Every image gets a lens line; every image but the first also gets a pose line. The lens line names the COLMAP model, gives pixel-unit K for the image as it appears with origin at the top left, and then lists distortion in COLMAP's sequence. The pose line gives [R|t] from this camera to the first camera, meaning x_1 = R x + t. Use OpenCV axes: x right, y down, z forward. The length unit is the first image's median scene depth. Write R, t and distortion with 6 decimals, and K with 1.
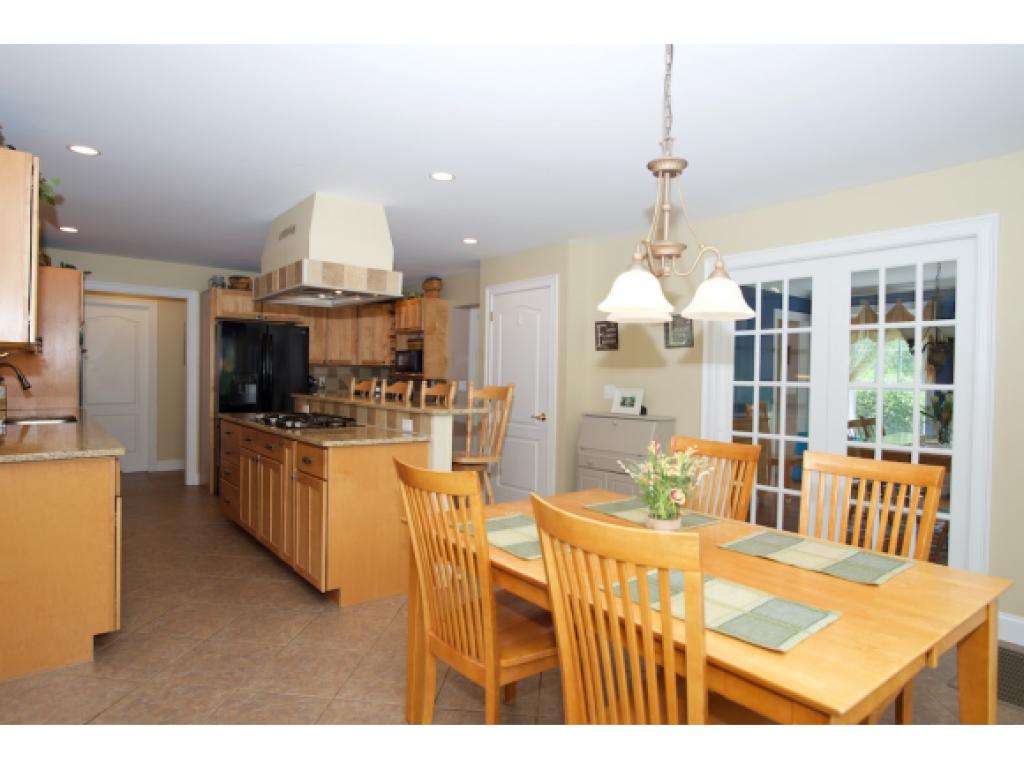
lens RADIAL K [[588.6, 0, 509.6], [0, 588.6, 384.2], [0, 0, 1]] dist [-0.034602, 0.016379]
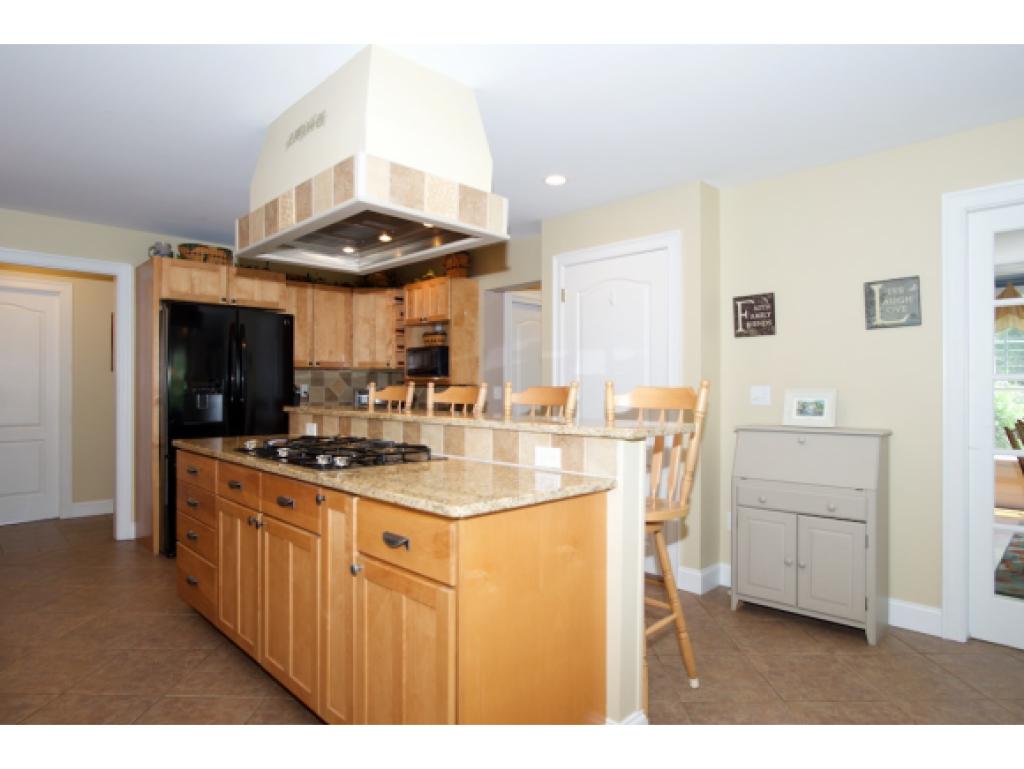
lens RADIAL K [[588.6, 0, 513.5], [0, 588.6, 384.9], [0, 0, 1]] dist [-0.034602, 0.016379]
pose [[0.994639, -0.014690, 0.102359, -0.159411], [0.016412, 0.999737, -0.015998, 0.005781], [-0.102097, 0.017592, 0.994619, 0.271837]]
